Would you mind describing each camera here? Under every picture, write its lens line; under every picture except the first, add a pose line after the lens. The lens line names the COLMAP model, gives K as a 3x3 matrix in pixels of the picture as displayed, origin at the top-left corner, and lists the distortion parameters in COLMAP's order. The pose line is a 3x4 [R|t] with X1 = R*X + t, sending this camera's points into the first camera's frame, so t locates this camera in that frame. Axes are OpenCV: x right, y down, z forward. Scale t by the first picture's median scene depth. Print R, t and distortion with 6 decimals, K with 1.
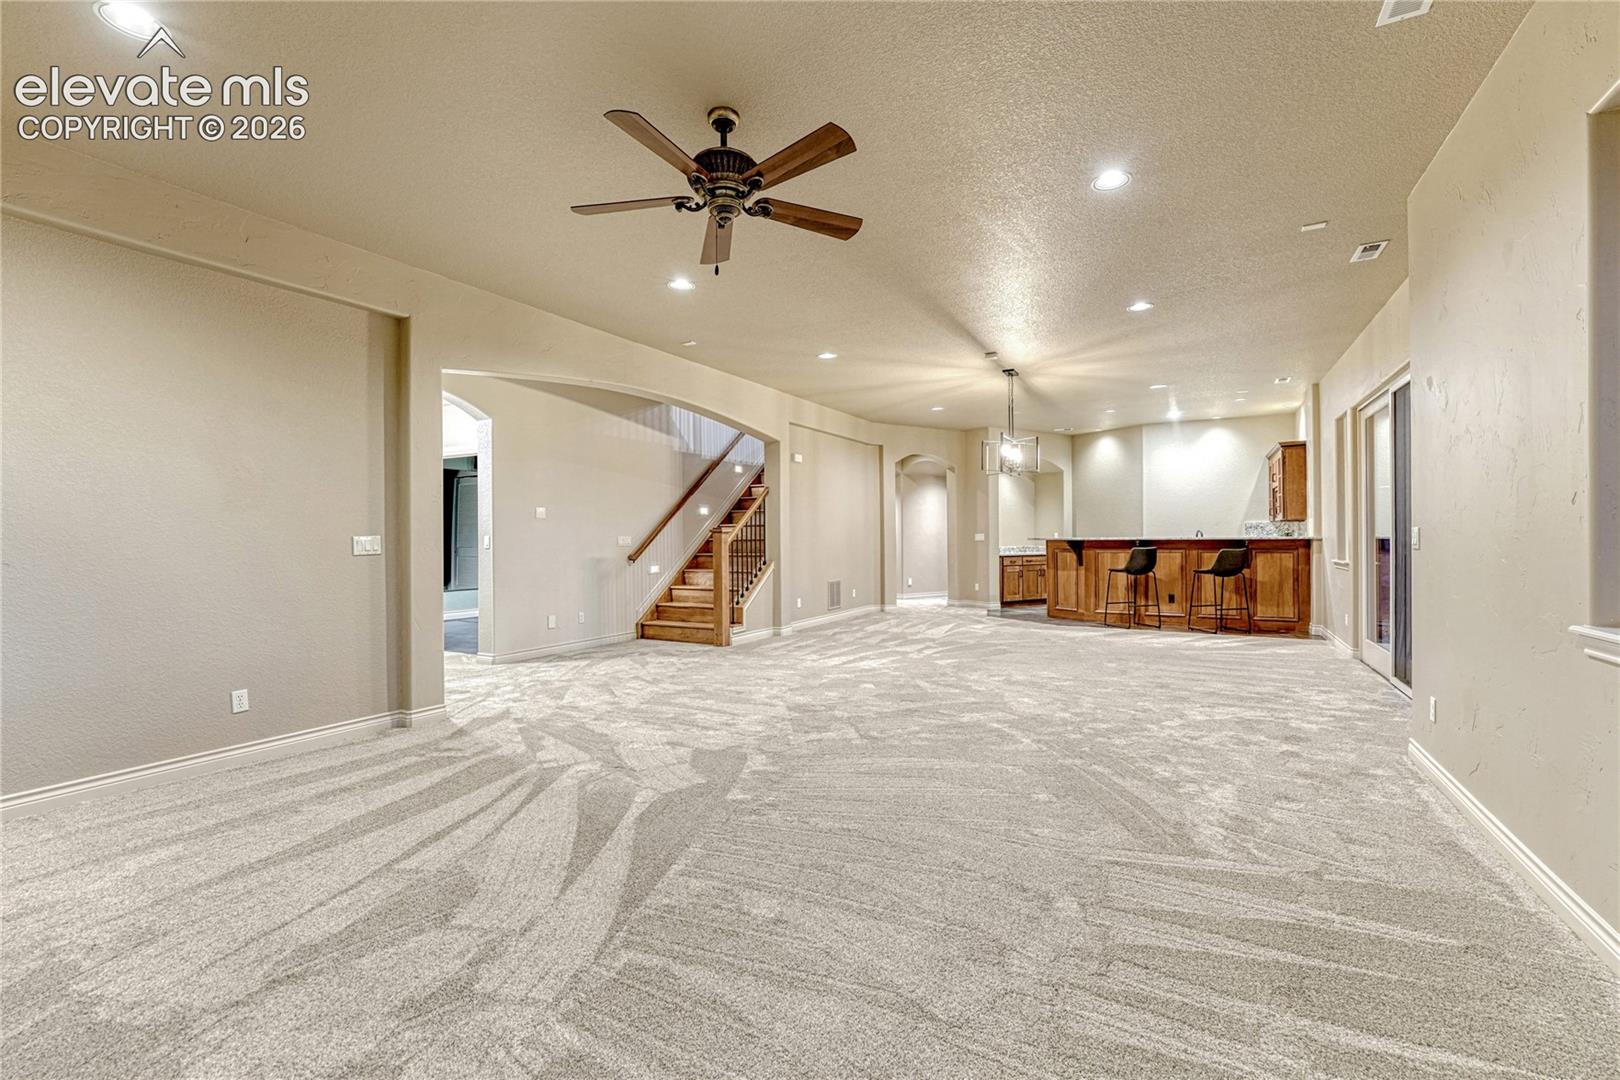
lens RADIAL K [[697.4, 0, 812.3], [0, 697.4, 539.0], [0, 0, 1]] dist [-0.009162, 0.003755]
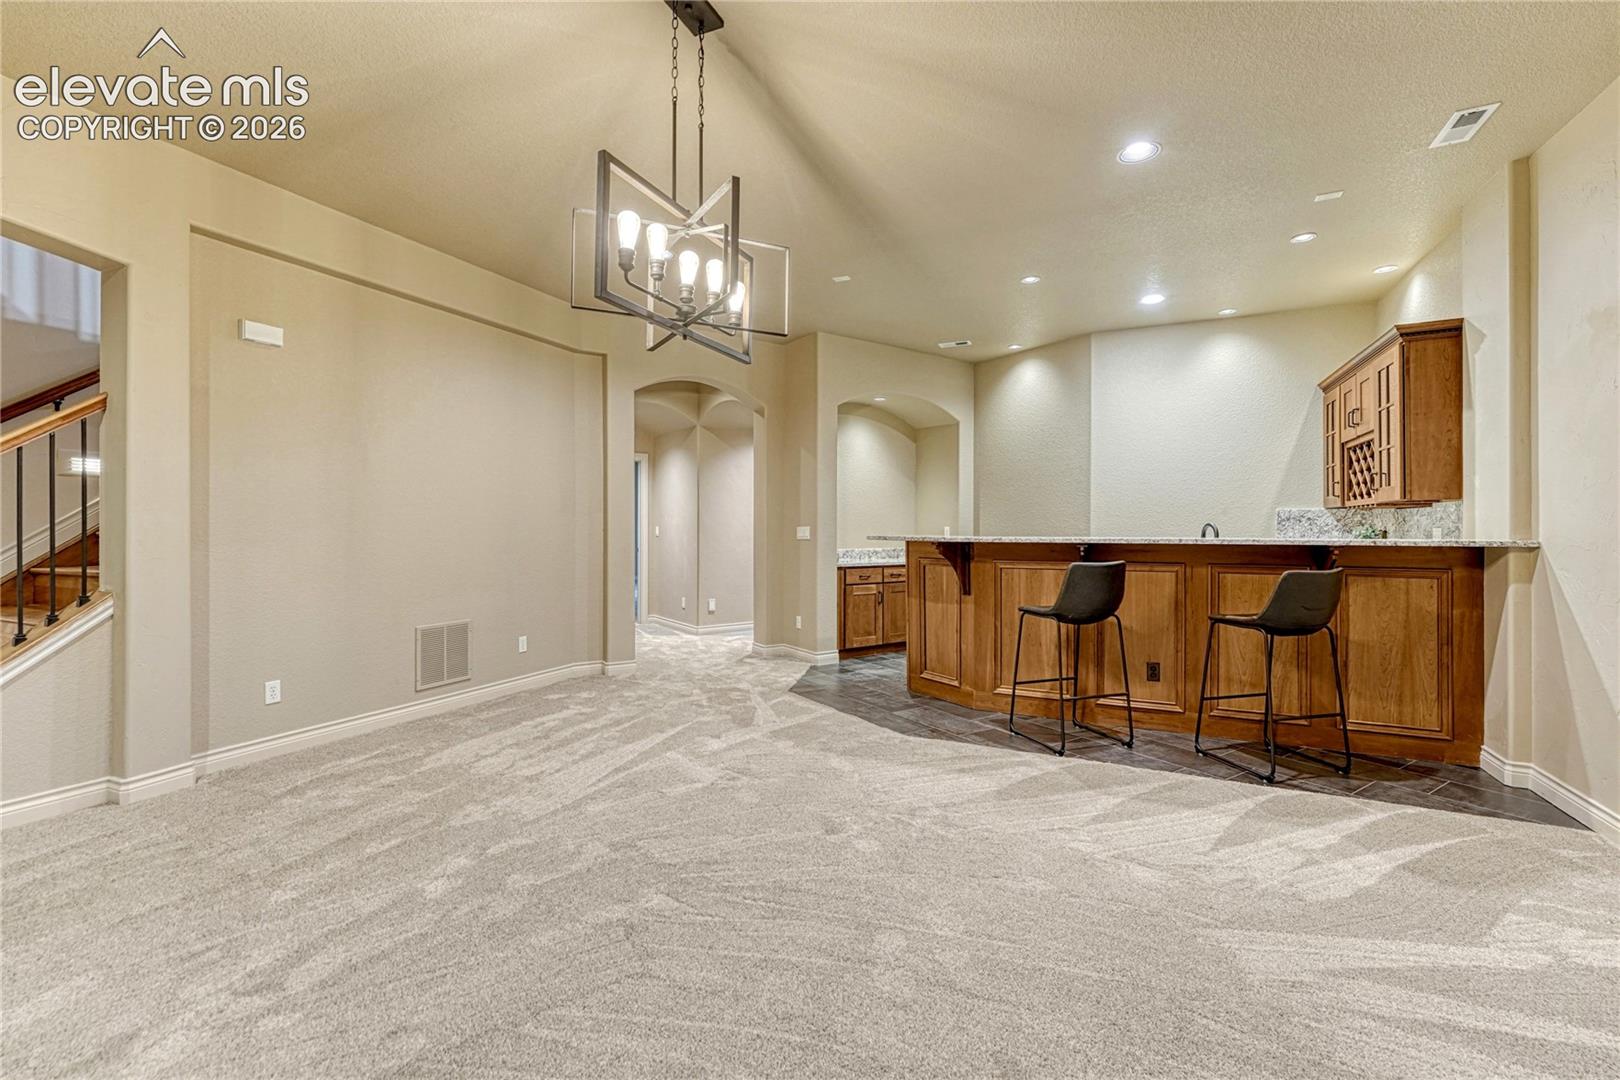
lens RADIAL K [[697.4, 0, 804.7], [0, 697.4, 531.4], [0, 0, 1]] dist [-0.009162, 0.003755]
pose [[0.997865, 0.009873, 0.064563, 0.243708], [-0.009898, 0.999951, 0.000070, -0.004571], [-0.064559, -0.000709, 0.997914, 0.529321]]
